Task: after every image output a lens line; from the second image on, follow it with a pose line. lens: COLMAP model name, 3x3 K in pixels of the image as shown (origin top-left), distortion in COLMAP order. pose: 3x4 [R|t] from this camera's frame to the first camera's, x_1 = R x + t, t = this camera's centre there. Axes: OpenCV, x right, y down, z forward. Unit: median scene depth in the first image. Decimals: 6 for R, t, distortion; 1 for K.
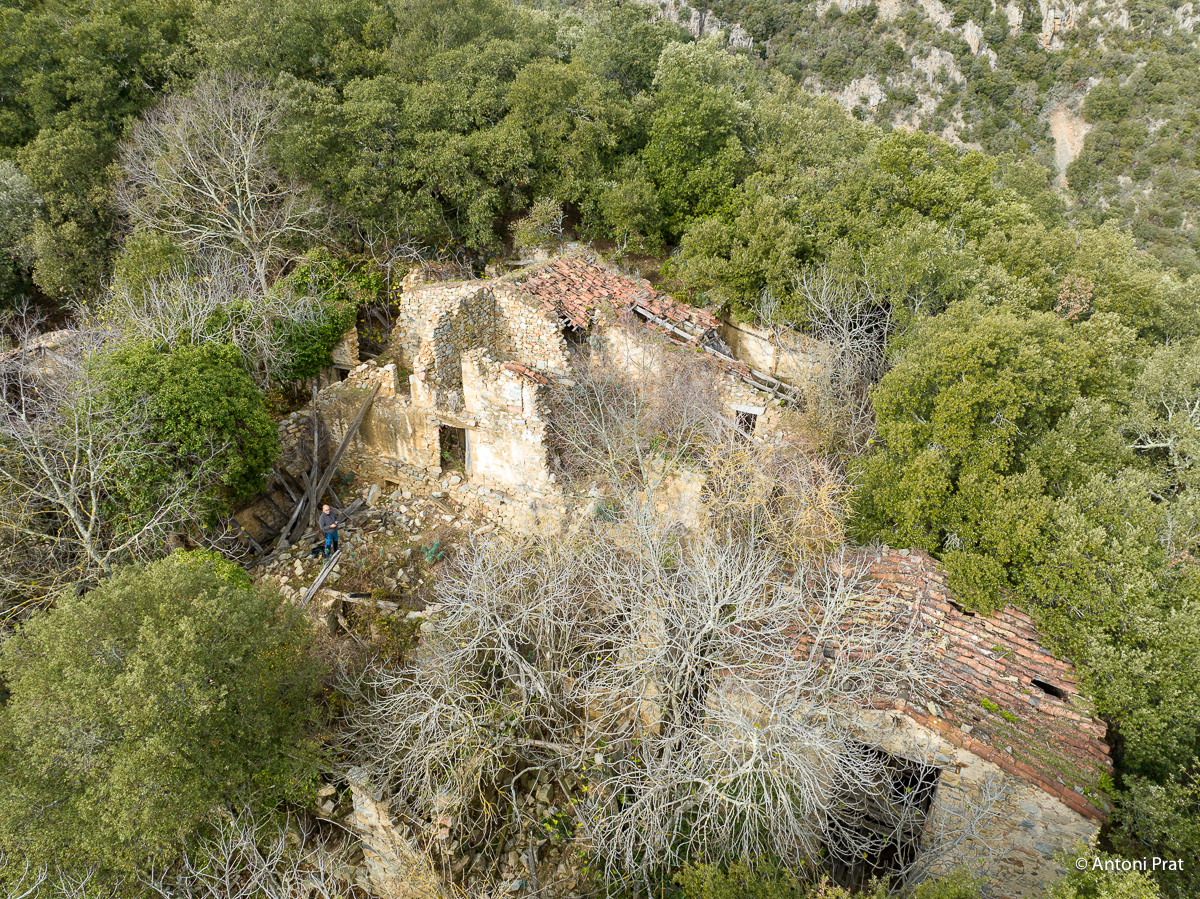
lens RADIAL K [[846.4, 0, 605.8], [0, 846.4, 446.2], [0, 0, 1]] dist [-0.047156, 0.024612]
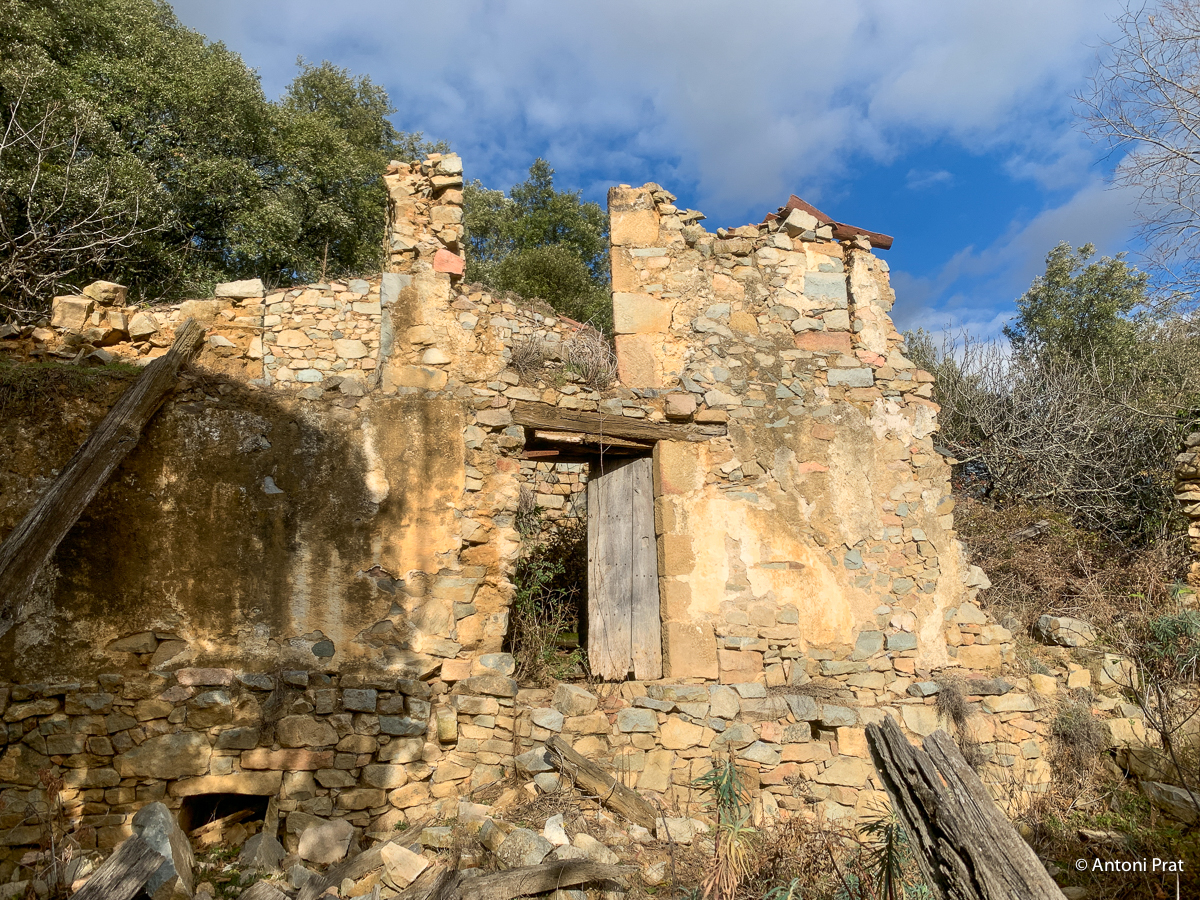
lens RADIAL K [[929.7, 0, 599.9], [0, 929.7, 439.0], [0, 0, 1]] dist [0.011121, -0.033058]
pose [[0.778767, 0.109751, 0.617638, -0.335555], [0.312616, 0.785711, -0.533788, 0.121131], [-0.543869, 0.608780, 0.577576, 0.799818]]
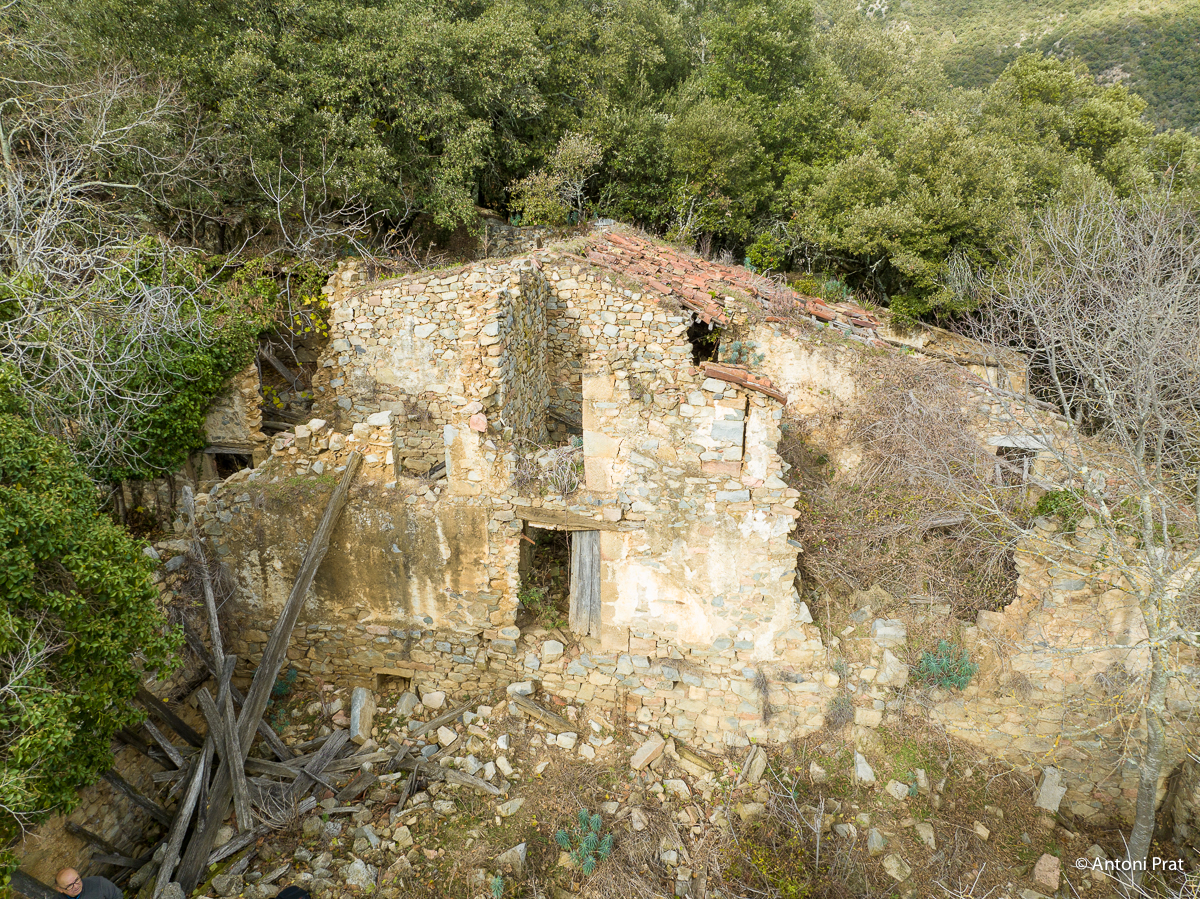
lens RADIAL K [[846.4, 0, 595.8], [0, 846.4, 443.1], [0, 0, 1]] dist [-0.047156, 0.024612]
pose [[0.961885, -0.094958, 0.256436, -0.259494], [0.131274, 0.982995, -0.128403, -0.007892], [-0.239882, 0.157173, 0.957994, 0.537972]]
